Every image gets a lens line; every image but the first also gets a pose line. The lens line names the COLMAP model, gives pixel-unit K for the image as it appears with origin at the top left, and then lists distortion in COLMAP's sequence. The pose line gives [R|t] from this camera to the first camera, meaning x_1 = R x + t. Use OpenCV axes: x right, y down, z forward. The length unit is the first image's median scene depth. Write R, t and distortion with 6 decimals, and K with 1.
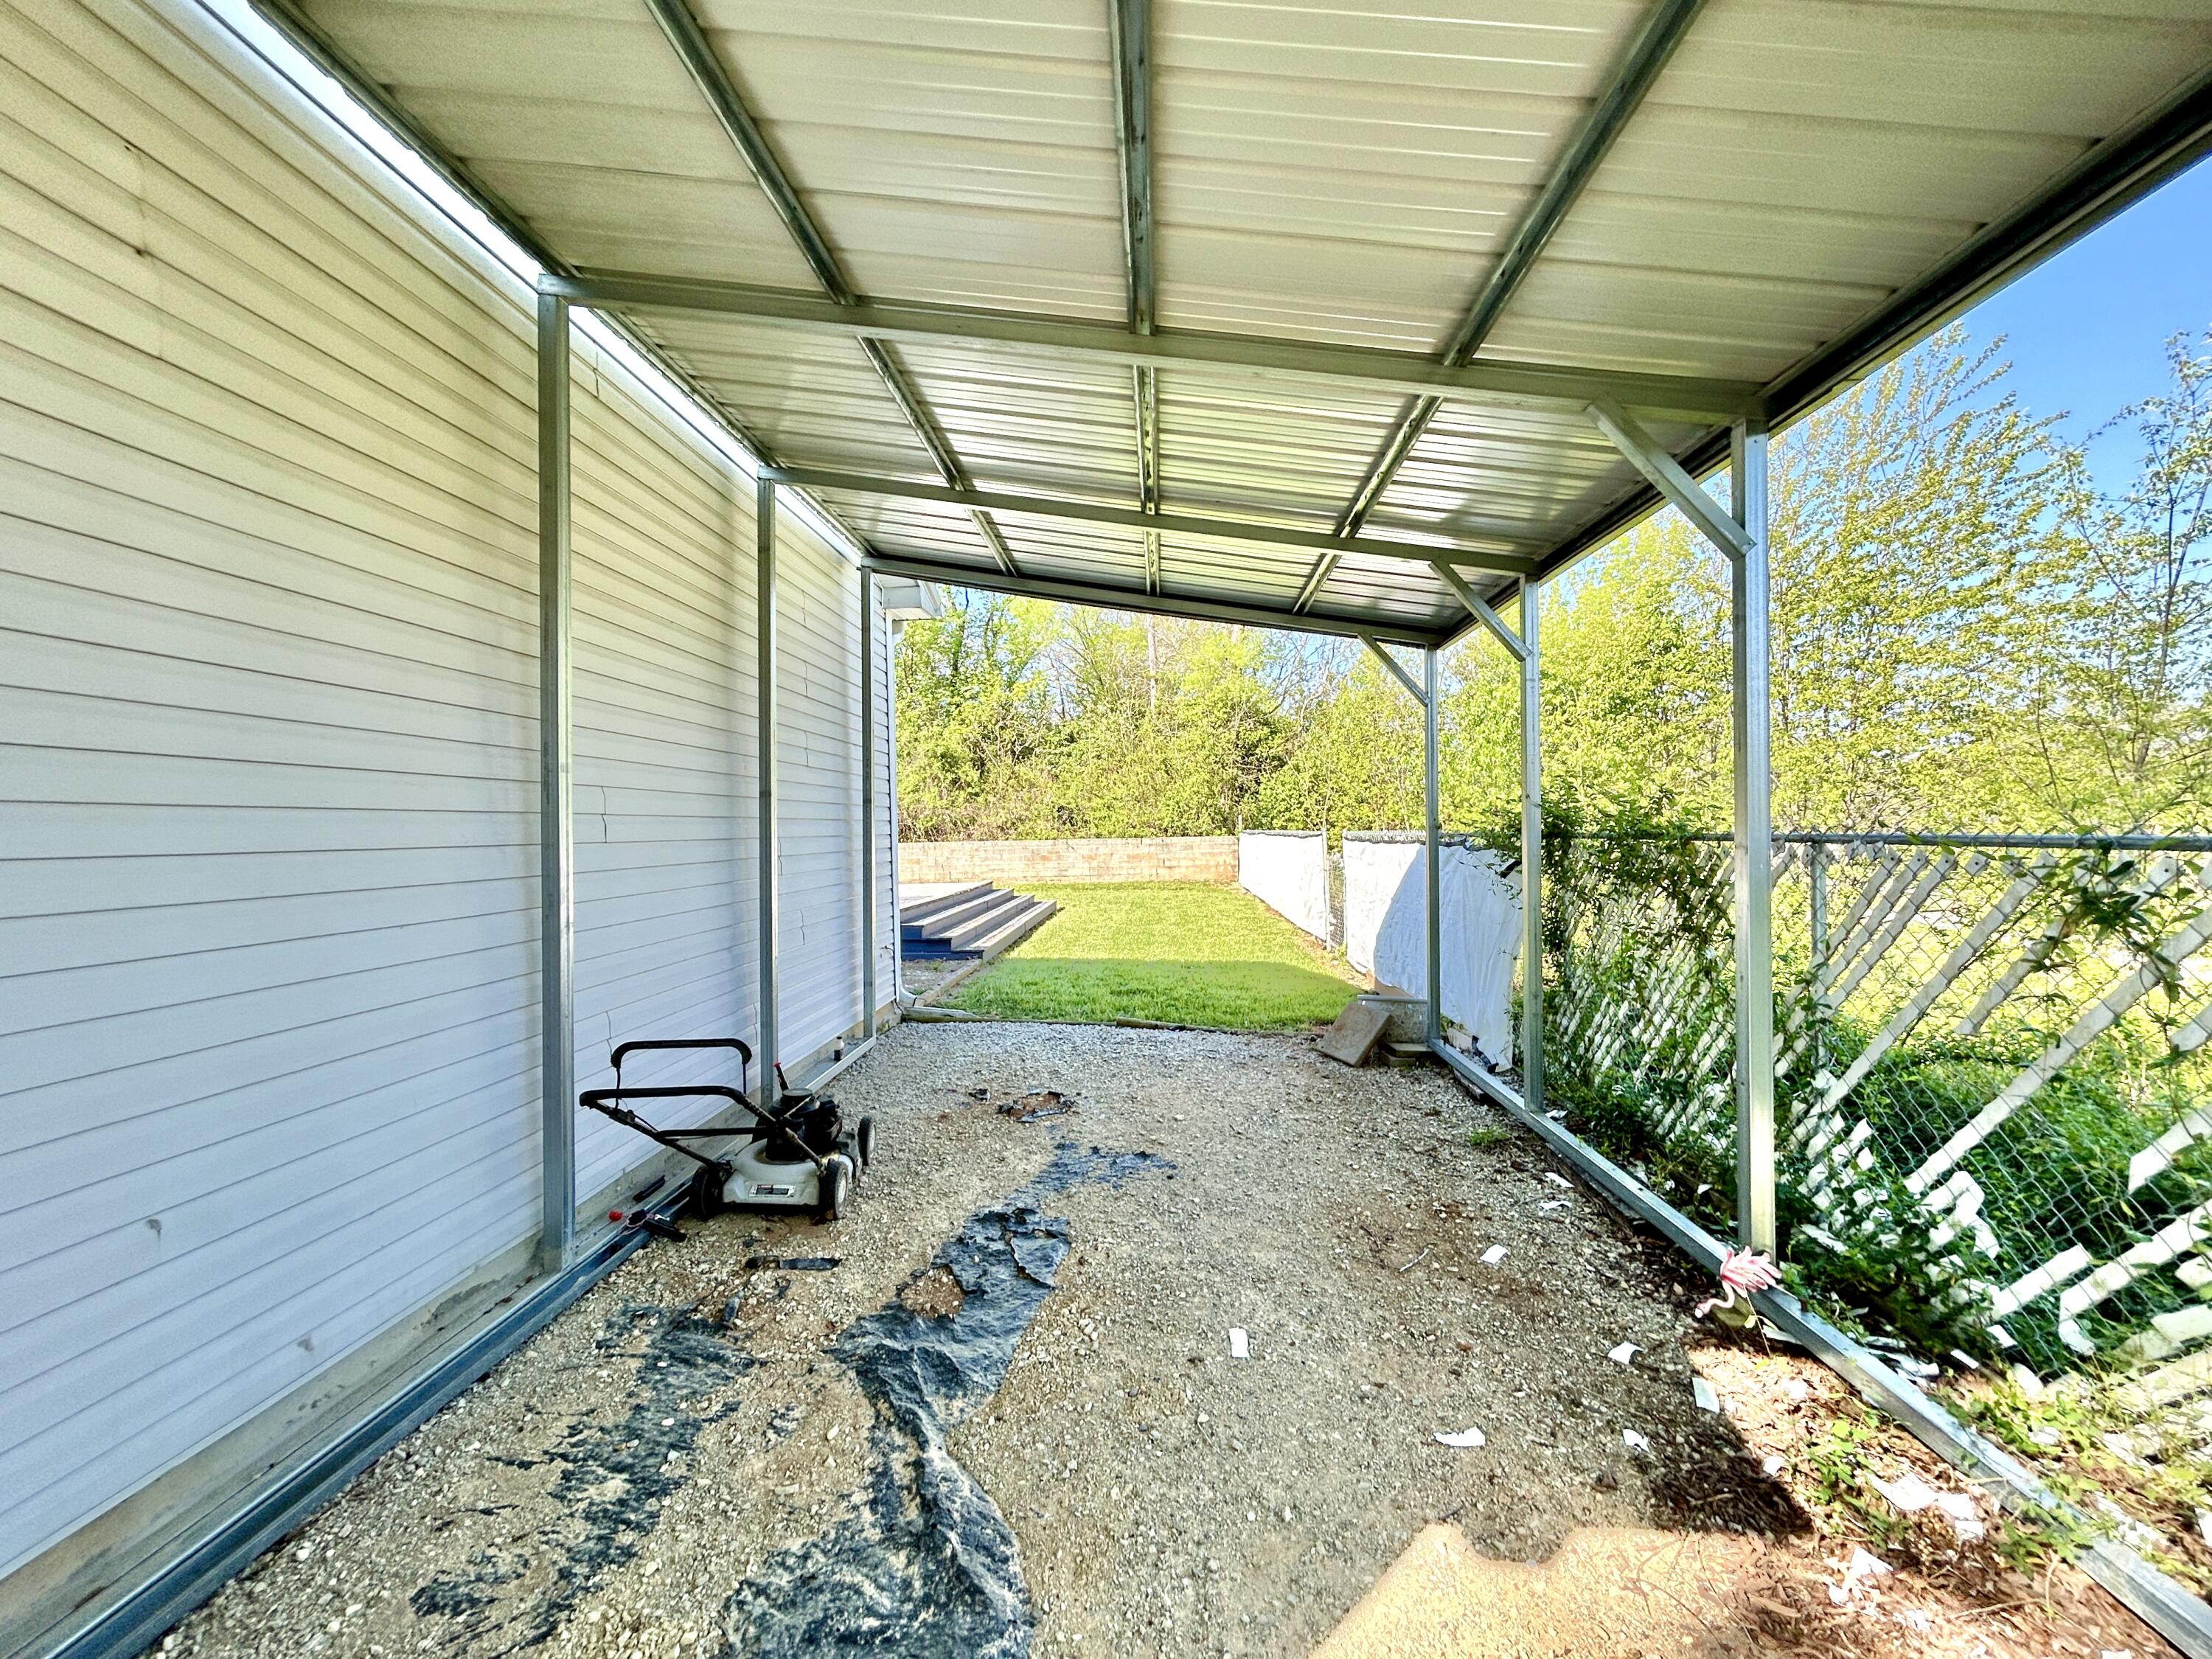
lens RADIAL K [[888.7, 0, 1096.2], [0, 888.7, 828.8], [0, 0, 1]] dist [-0.001083, 0.000049]
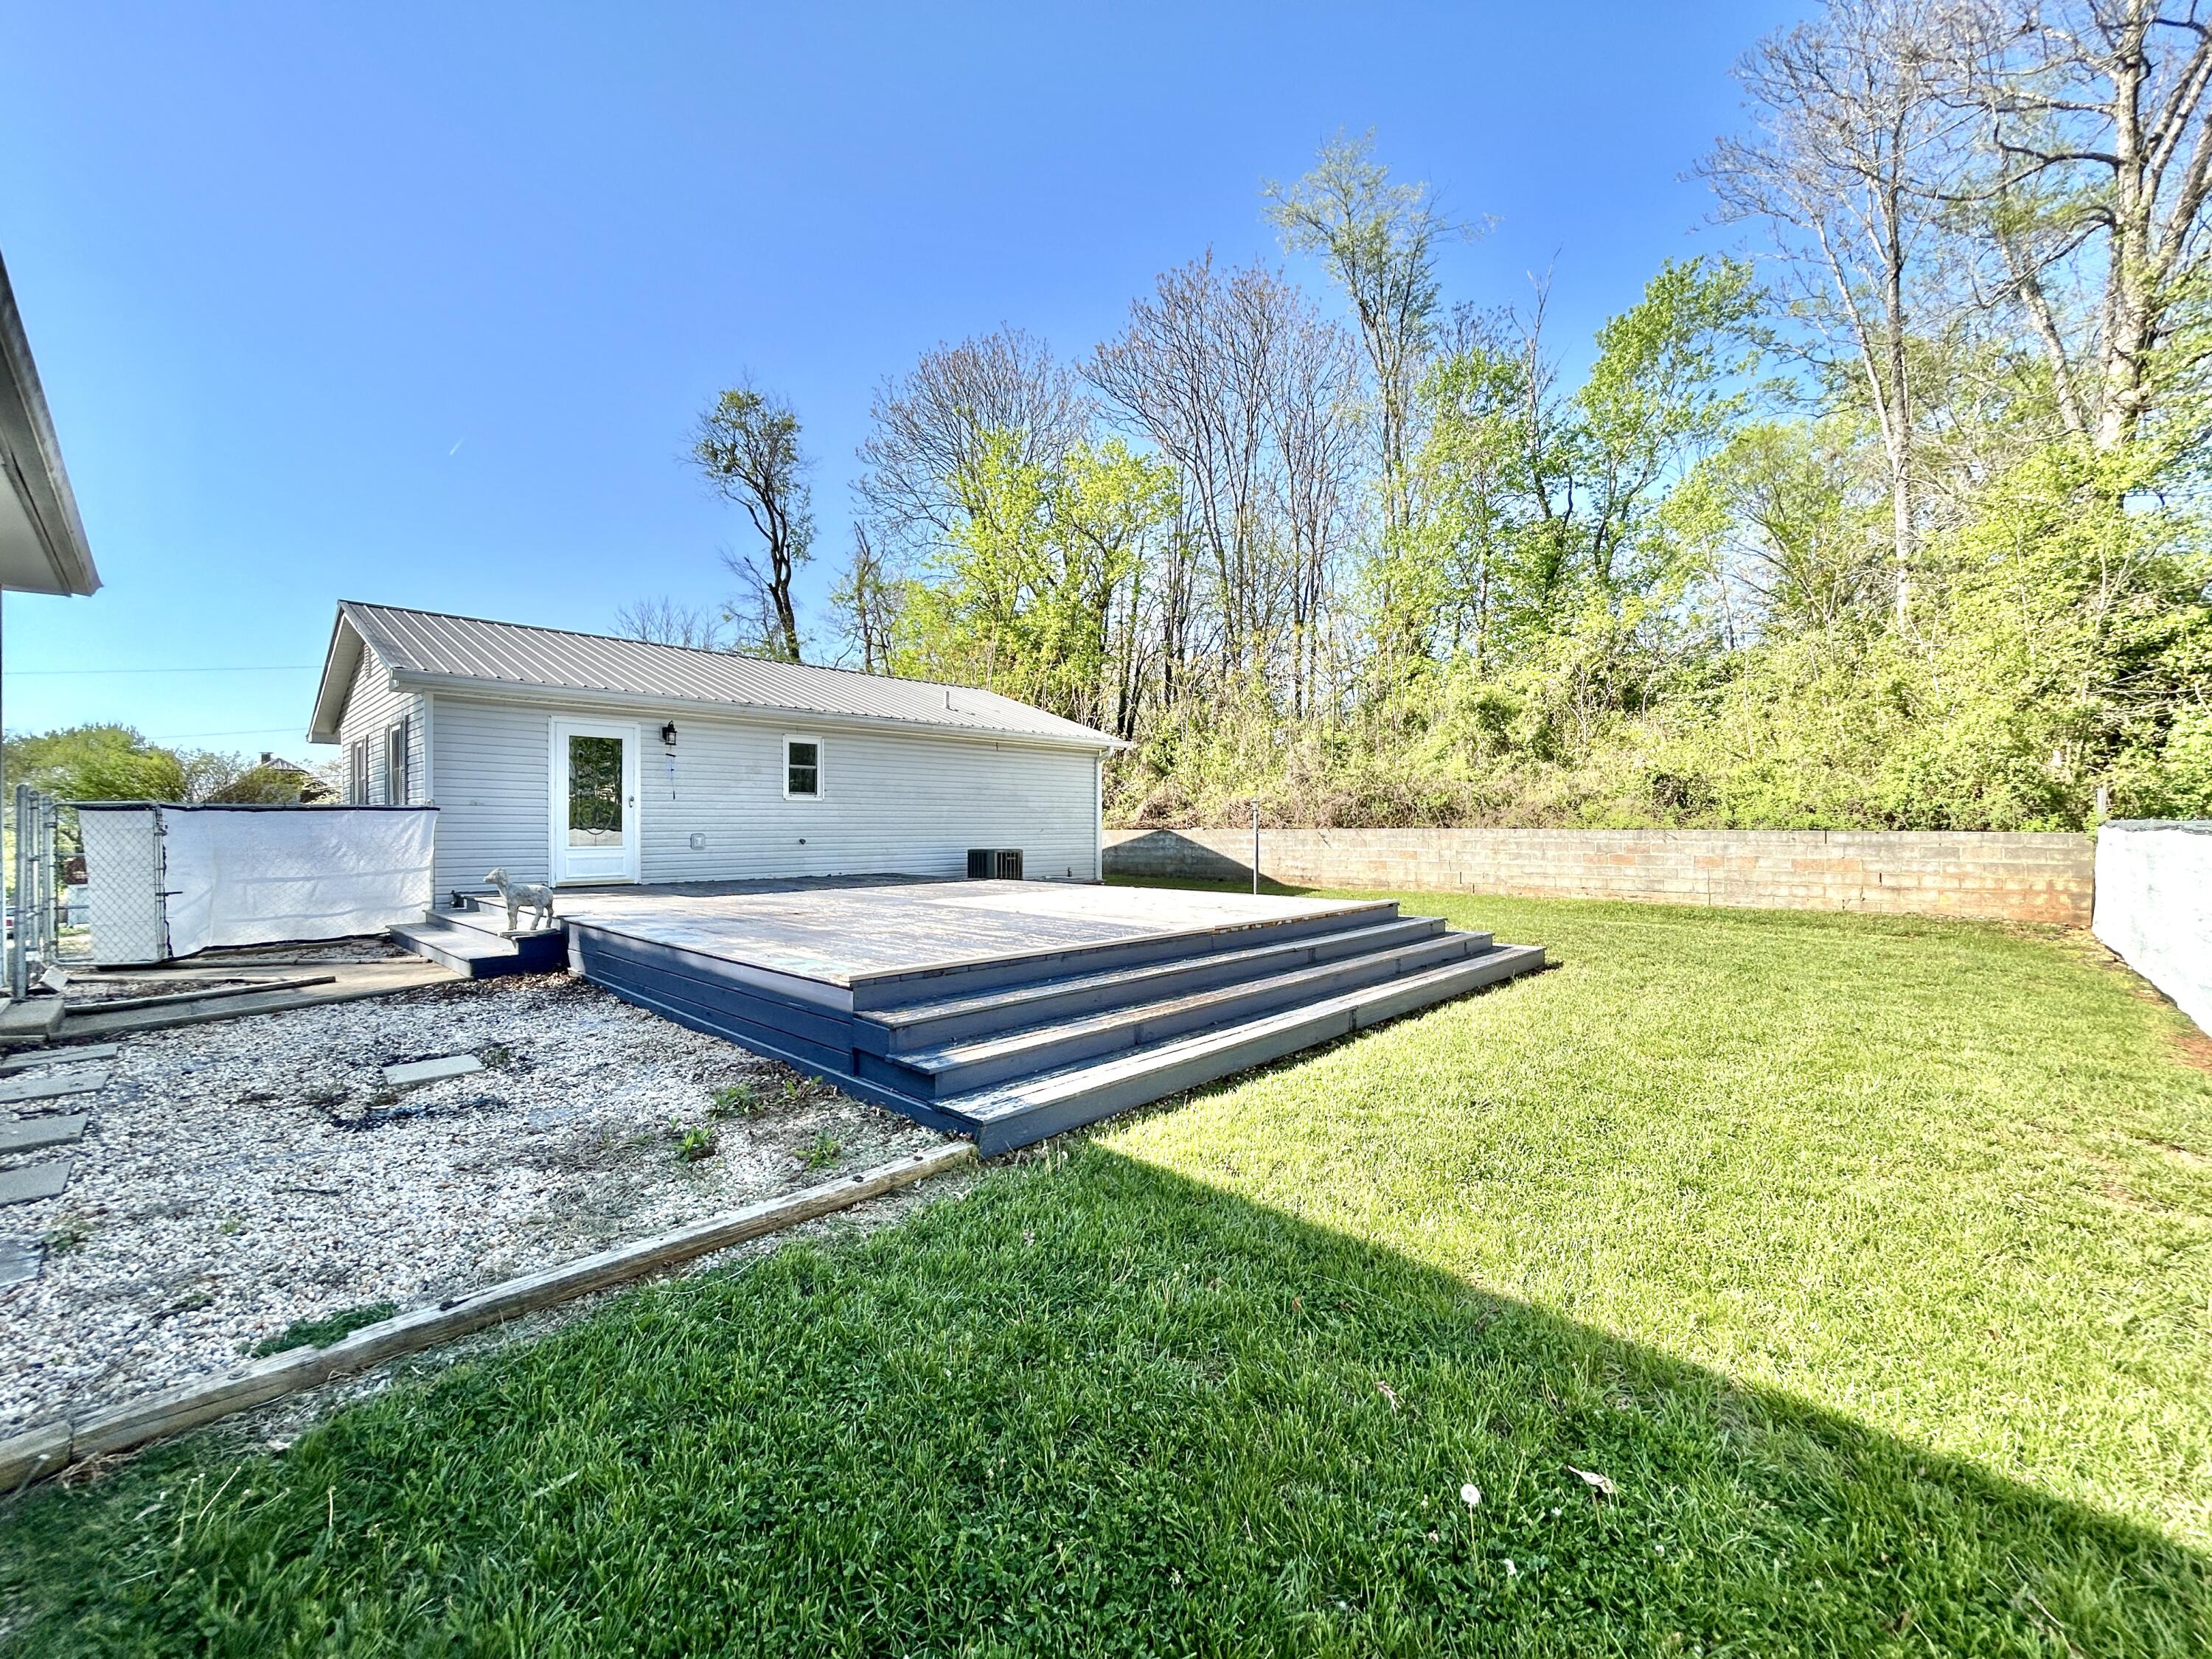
lens RADIAL K [[888.7, 0, 1096.2], [0, 888.7, 828.8], [0, 0, 1]] dist [-0.001083, 0.000049]
pose [[0.768106, 0.028293, -0.639697, 0.052011], [-0.016720, 0.999569, 0.024134, 0.003194], [0.640104, -0.007842, 0.768248, 0.288638]]
